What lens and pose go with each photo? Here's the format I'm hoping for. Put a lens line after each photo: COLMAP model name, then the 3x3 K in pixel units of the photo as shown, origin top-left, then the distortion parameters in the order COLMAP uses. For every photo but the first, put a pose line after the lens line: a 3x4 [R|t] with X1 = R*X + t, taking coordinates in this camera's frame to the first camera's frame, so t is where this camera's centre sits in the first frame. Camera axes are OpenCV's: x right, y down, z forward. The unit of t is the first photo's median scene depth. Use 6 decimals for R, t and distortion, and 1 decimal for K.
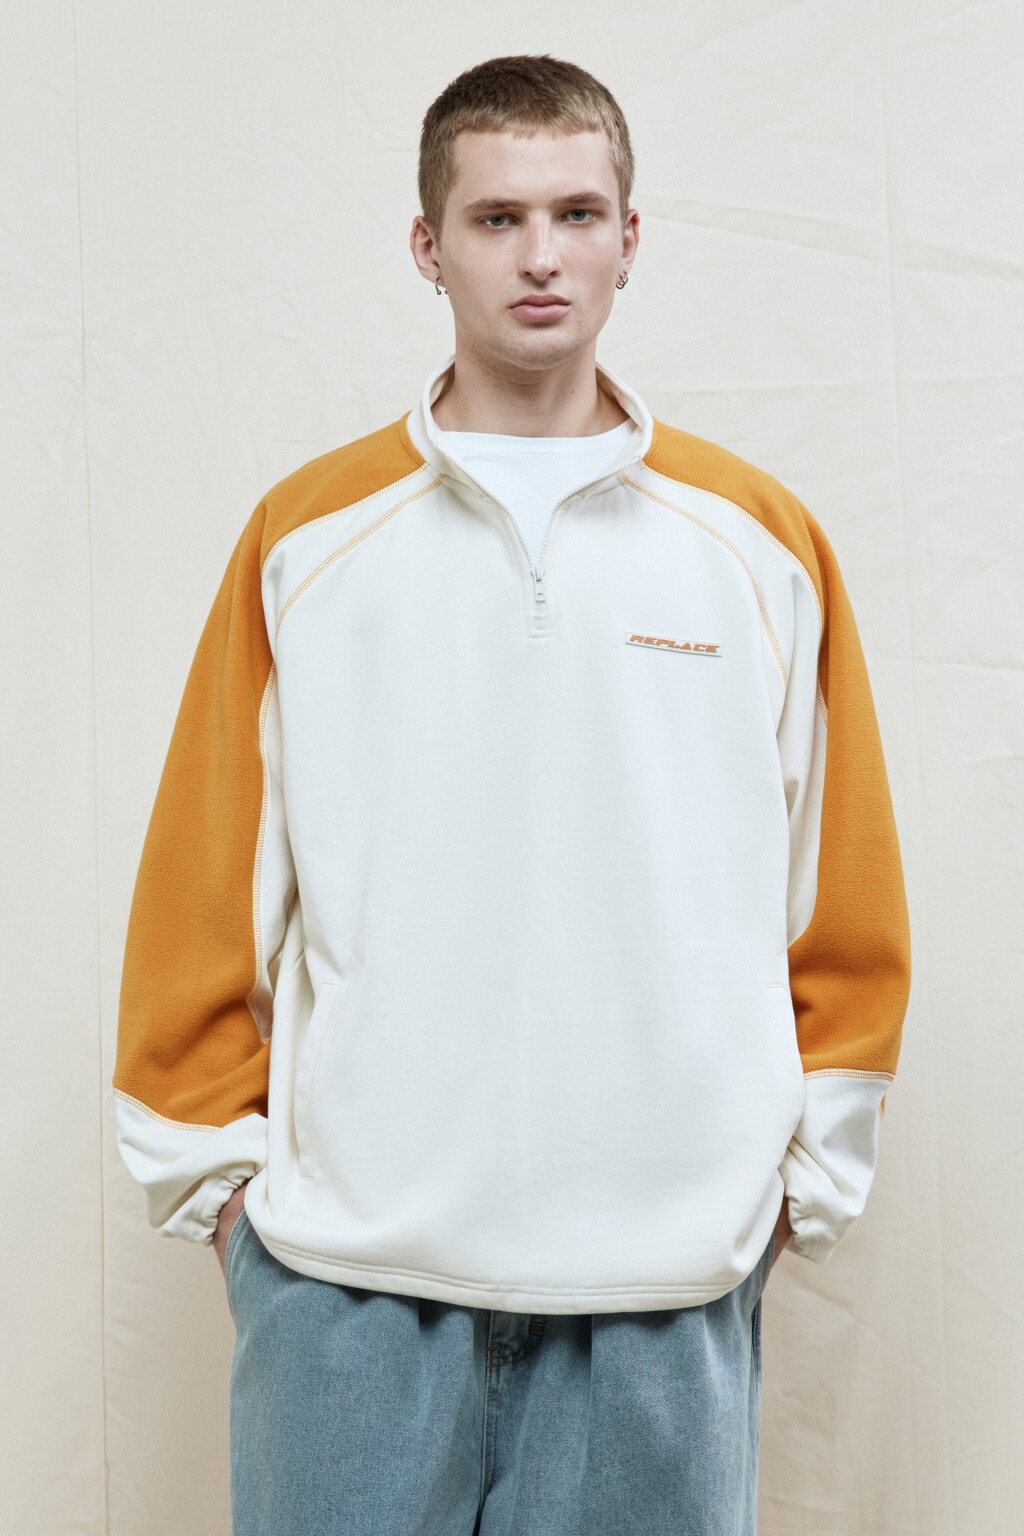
lens RADIAL K [[3134.9, 0, 562.5], [0, 3134.9, 740.6], [0, 0, 1]] dist [-0.069735, 0.000000]
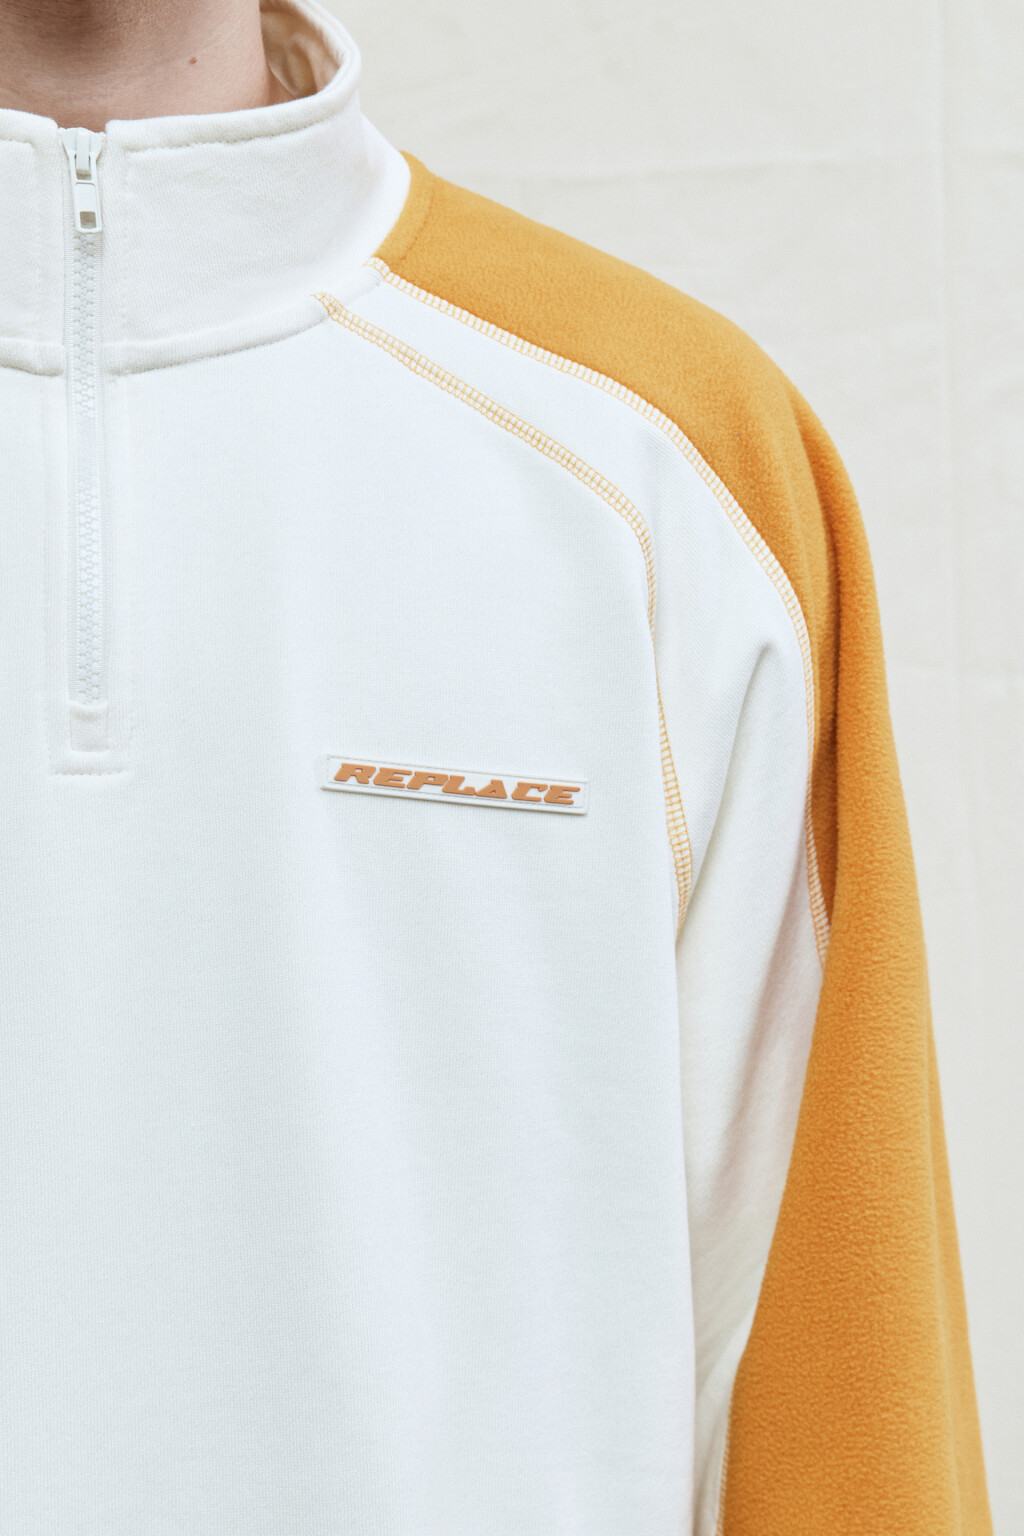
lens RADIAL K [[2538.9, 0, 508.2], [0, 2538.9, 770.6], [0, 0, 1]] dist [-0.318727, 0.000000]
pose [[0.999634, 0.006513, 0.026274, 0.033514], [-0.009684, 0.992429, 0.122441, -0.068070], [-0.025278, -0.122651, 0.992128, 0.711428]]
